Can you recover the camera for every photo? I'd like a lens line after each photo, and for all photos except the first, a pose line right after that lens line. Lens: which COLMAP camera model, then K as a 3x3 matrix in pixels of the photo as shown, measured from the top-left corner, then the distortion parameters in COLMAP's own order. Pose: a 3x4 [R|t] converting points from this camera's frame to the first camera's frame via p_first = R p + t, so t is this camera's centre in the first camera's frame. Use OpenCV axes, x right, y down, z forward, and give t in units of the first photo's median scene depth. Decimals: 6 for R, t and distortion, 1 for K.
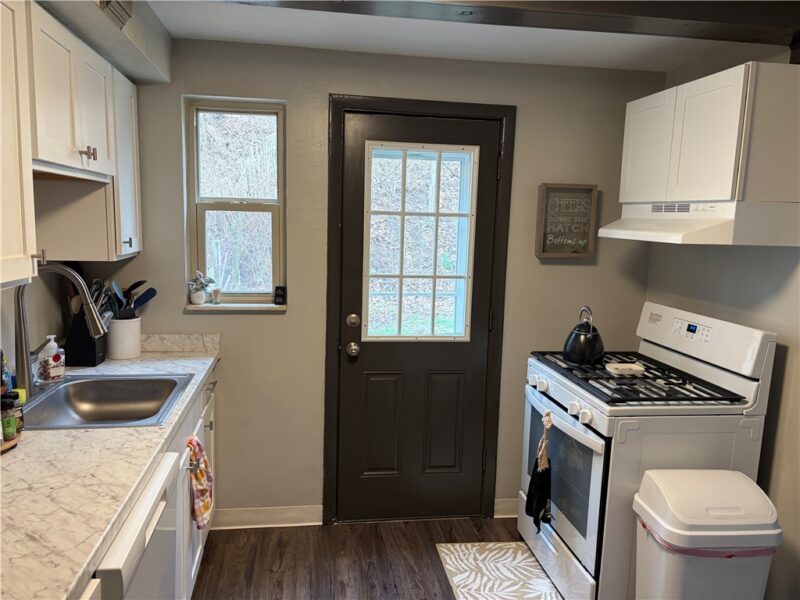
lens RADIAL K [[603.4, 0, 398.4], [0, 603.4, 302.1], [0, 0, 1]] dist [0.008721, -0.010111]
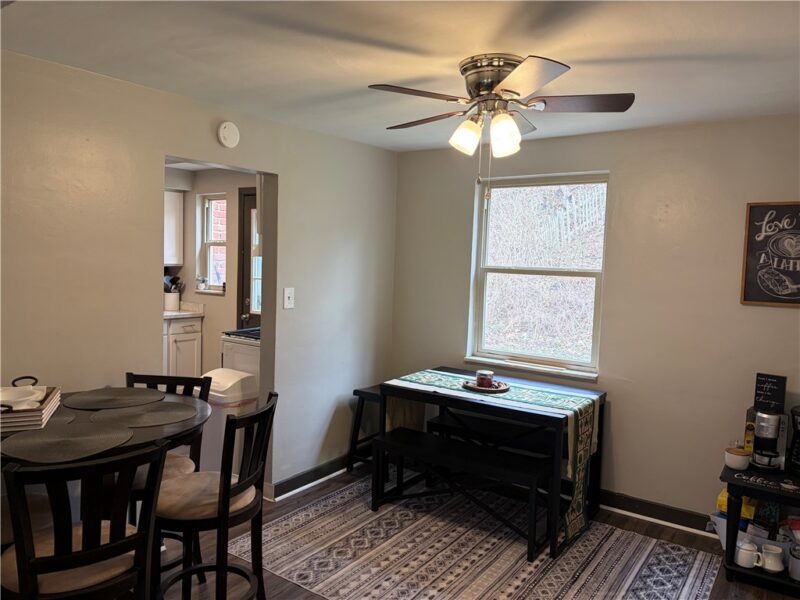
lens RADIAL K [[603.4, 0, 398.4], [0, 603.4, 302.1], [0, 0, 1]] dist [0.008721, -0.010111]
pose [[0.722183, 0.041262, -0.690470, 1.662355], [-0.099127, 0.994089, -0.044273, 0.072937], [0.684562, 0.100417, 0.722005, -0.061122]]
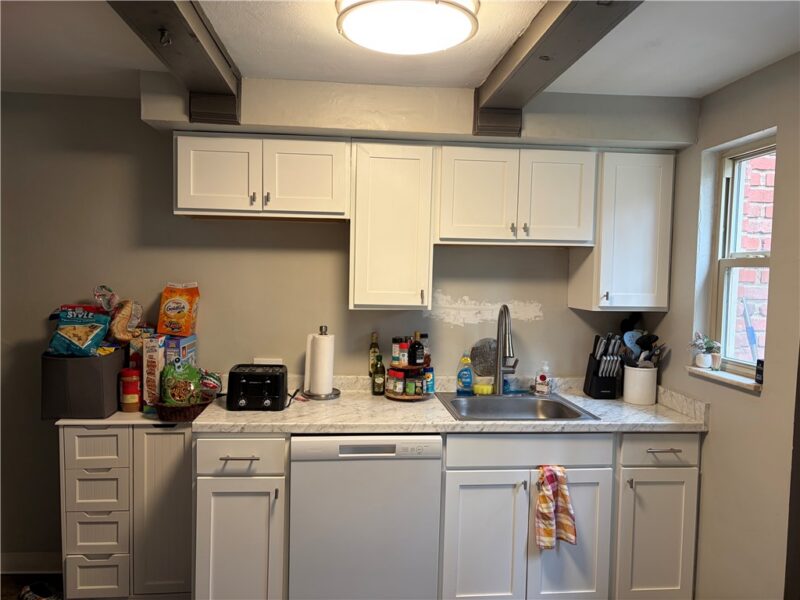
lens RADIAL K [[603.4, 0, 398.4], [0, 603.4, 302.1], [0, 0, 1]] dist [0.008721, -0.010111]
pose [[-0.055188, 0.021295, -0.998249, 0.623070], [-0.155219, 0.987435, 0.029645, -0.051423], [0.986337, 0.156583, -0.051190, 0.573764]]
